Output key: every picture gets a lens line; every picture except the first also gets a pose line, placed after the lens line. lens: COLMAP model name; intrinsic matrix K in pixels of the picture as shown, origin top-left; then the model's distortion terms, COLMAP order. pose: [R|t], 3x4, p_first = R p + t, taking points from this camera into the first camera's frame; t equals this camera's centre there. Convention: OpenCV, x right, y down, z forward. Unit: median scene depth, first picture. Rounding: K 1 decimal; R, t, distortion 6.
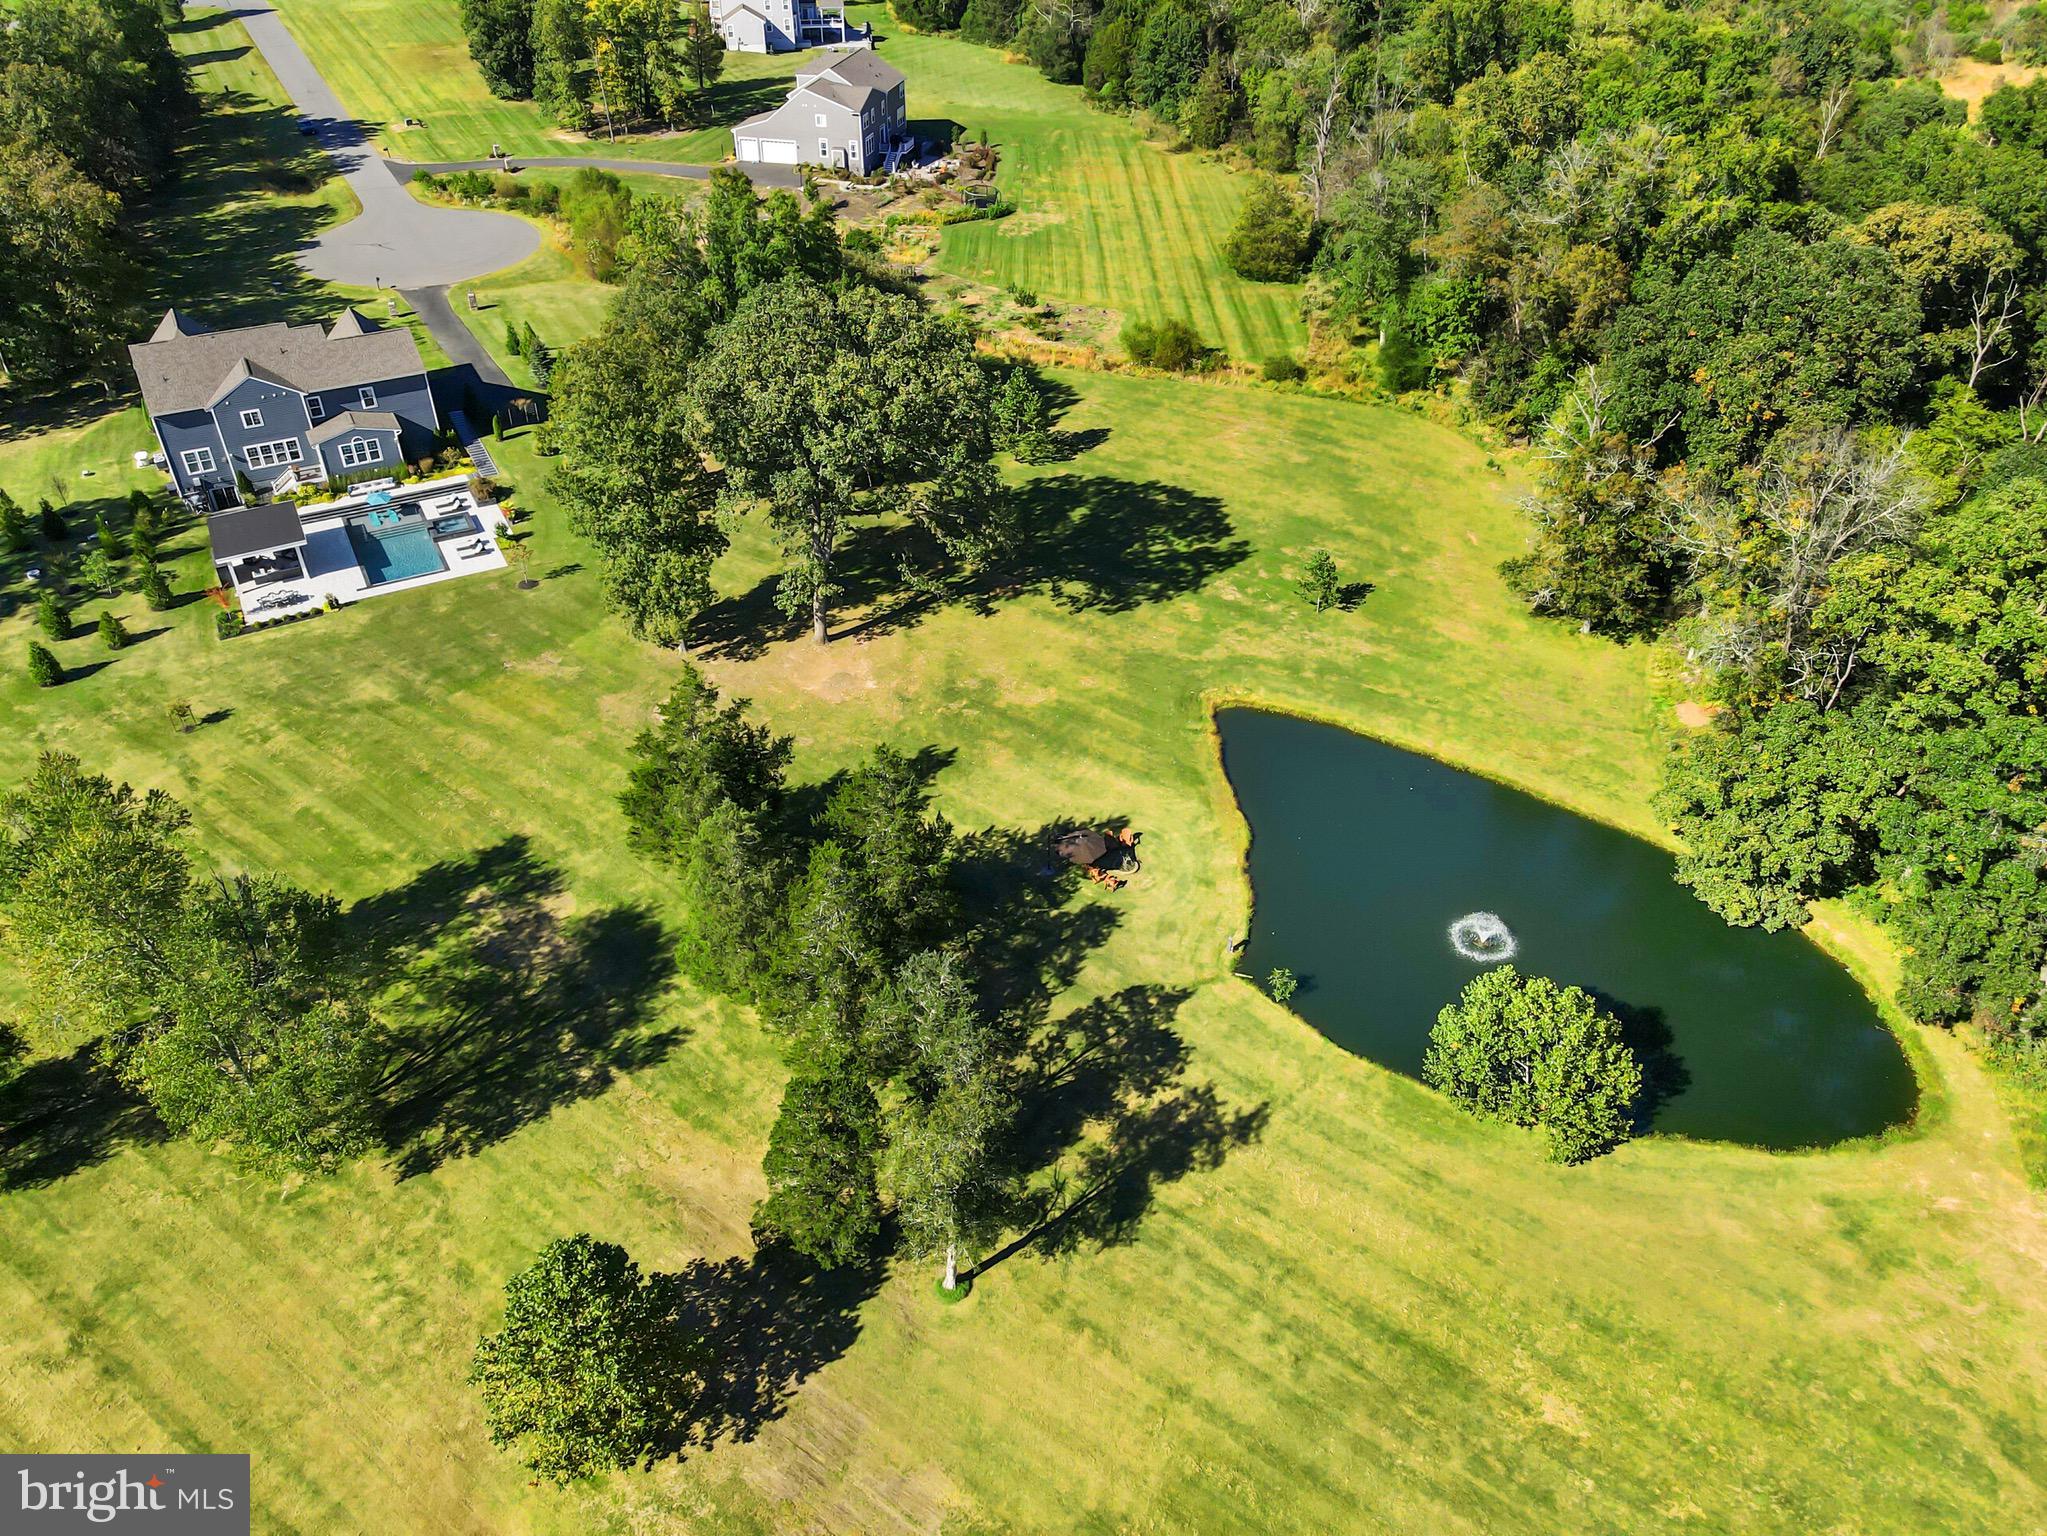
lens RADIAL K [[1511.3, 0, 1025.2], [0, 1511.3, 737.5], [0, 0, 1]] dist [0.007108, 0.041925]
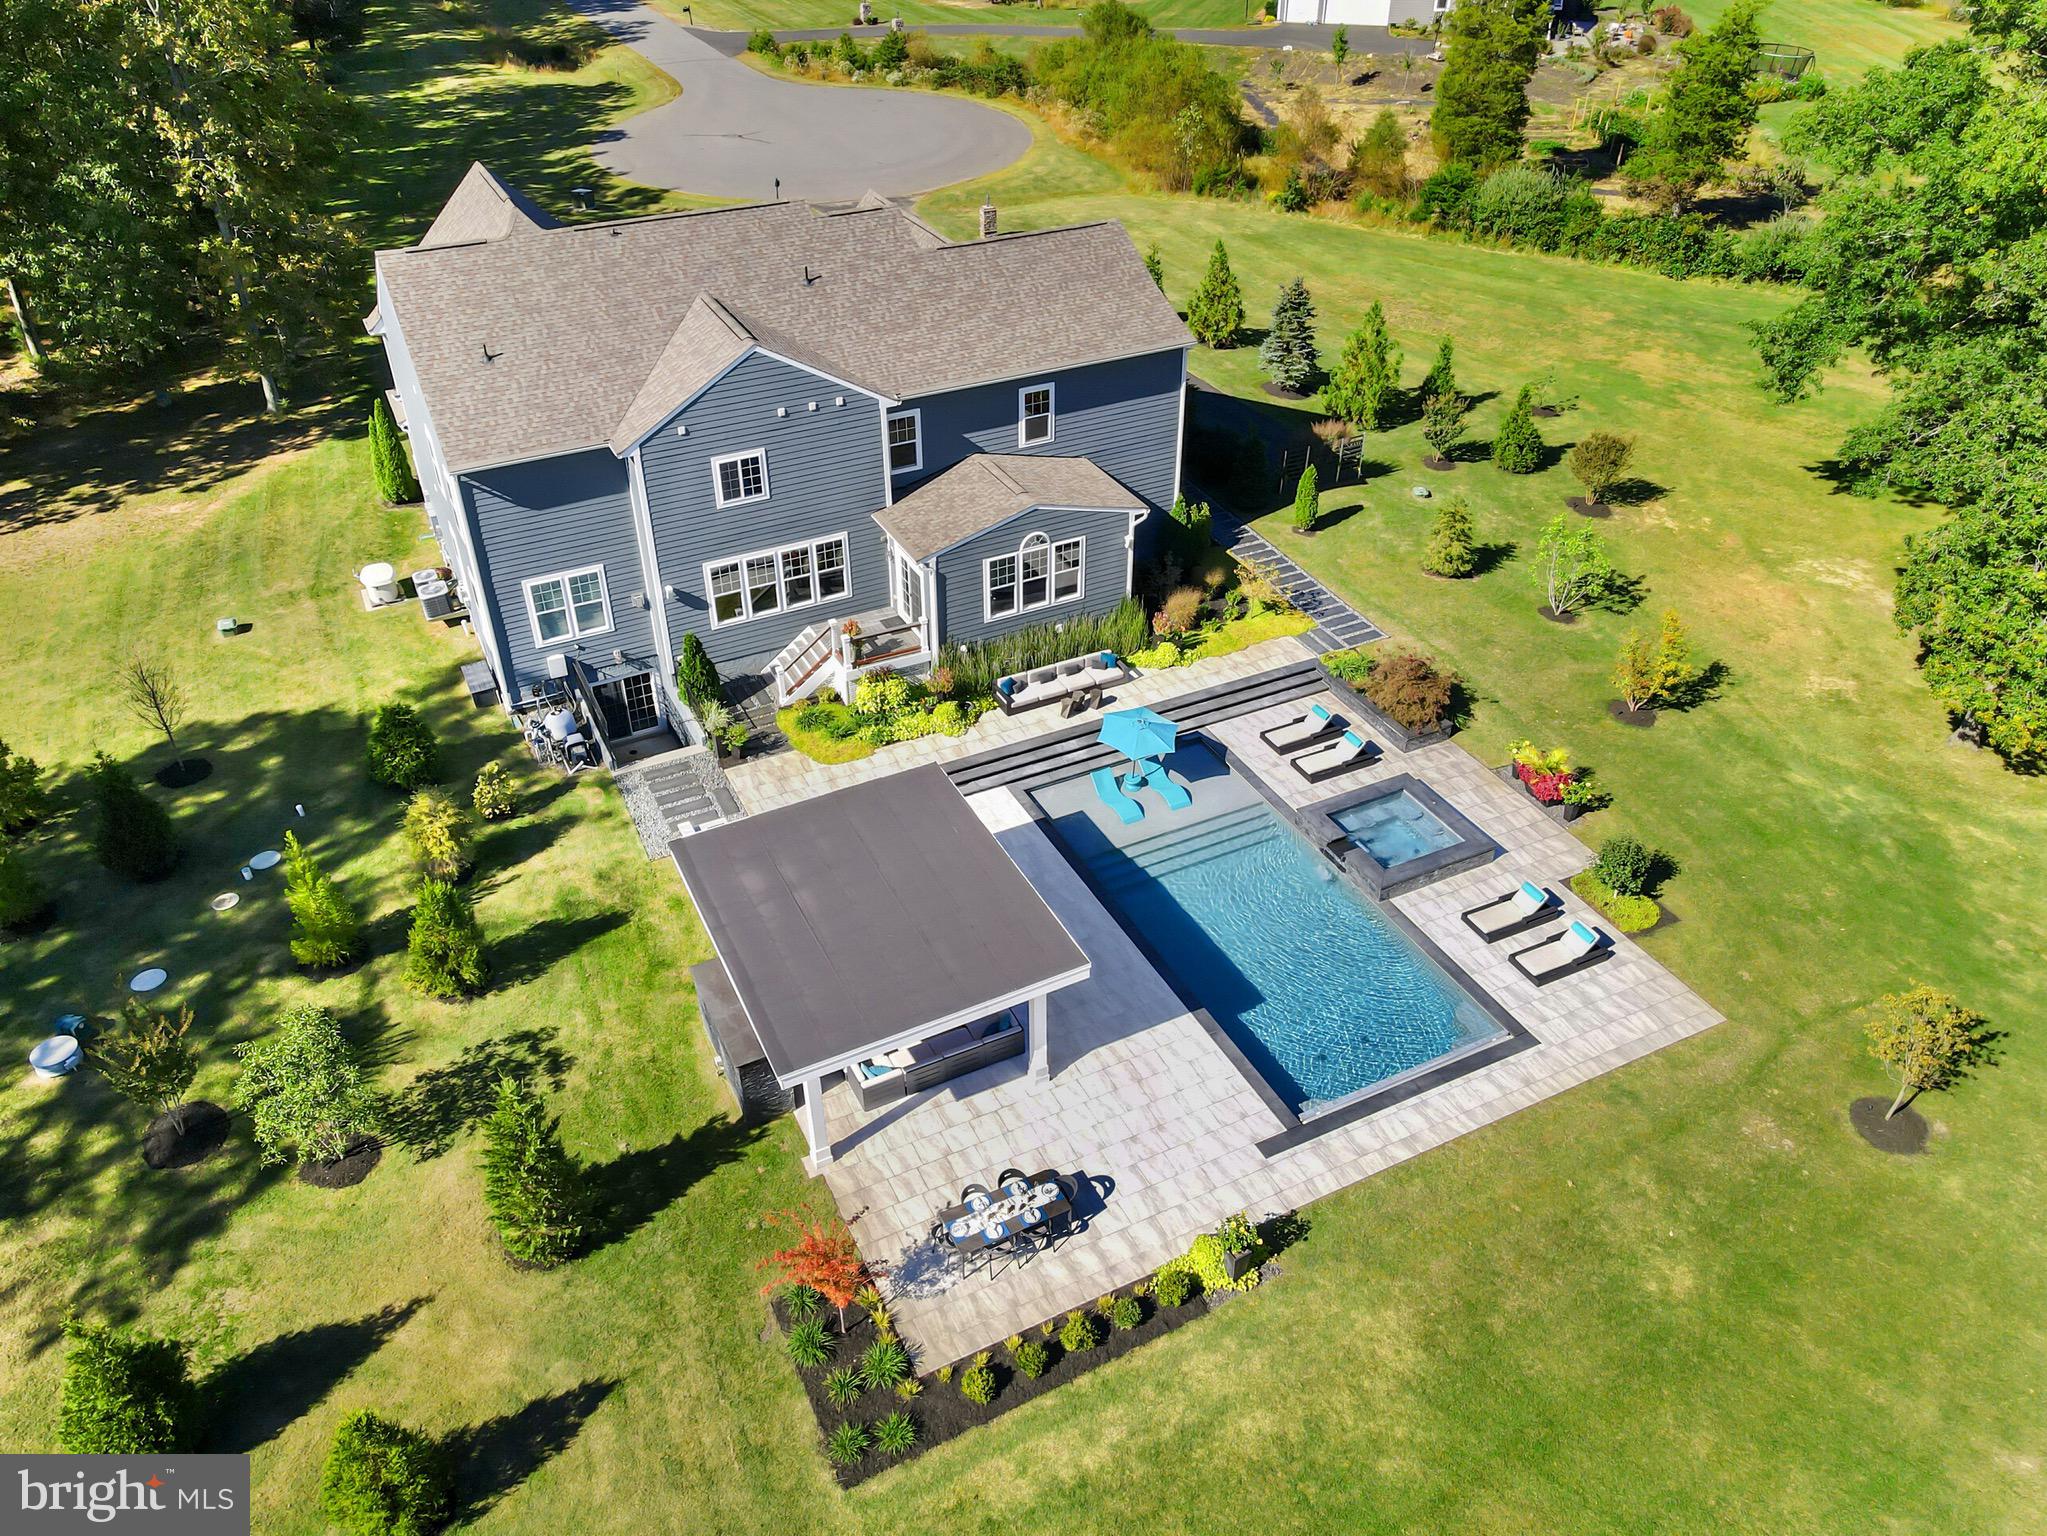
lens RADIAL K [[1511.3, 0, 1025.2], [0, 1511.3, 737.5], [0, 0, 1]] dist [0.007108, 0.041925]
pose [[0.999540, 0.013875, -0.026980, -0.430418], [-0.014474, 0.999650, -0.022127, -0.145502], [0.026664, 0.022508, 0.999391, 0.670065]]
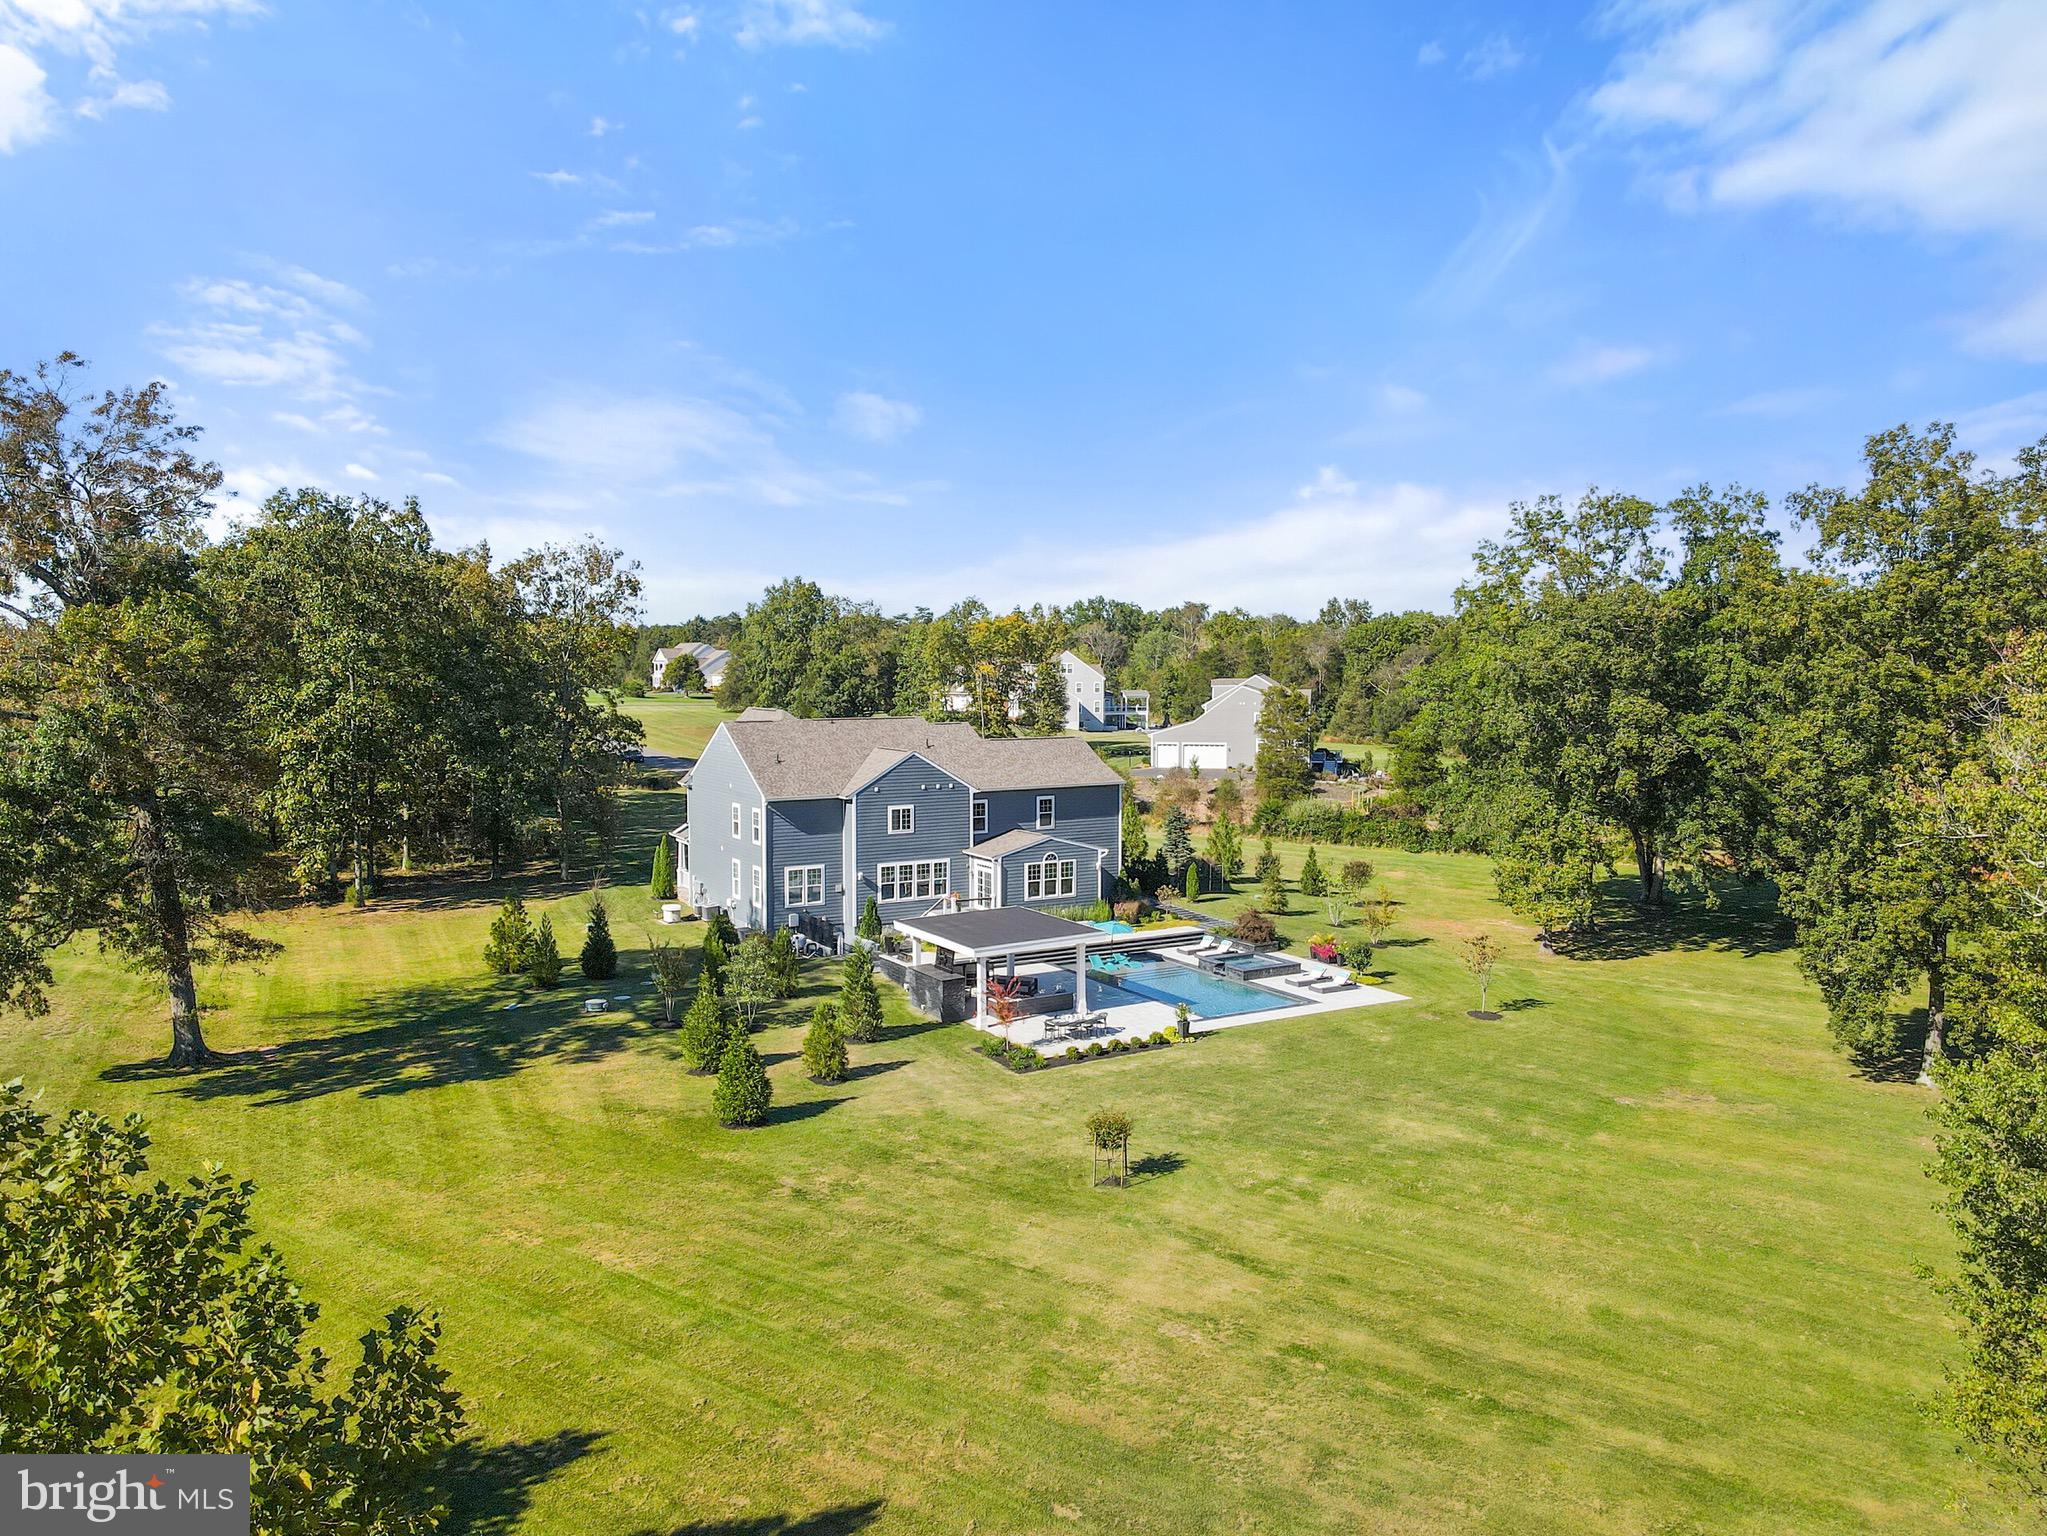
lens RADIAL K [[1511.3, 0, 1025.2], [0, 1511.3, 737.5], [0, 0, 1]] dist [0.007108, 0.041925]
pose [[0.999248, -0.001115, 0.038761, -0.472064], [0.021822, 0.842453, -0.538327, 0.096306], [-0.032054, 0.538768, 0.841844, 0.447655]]
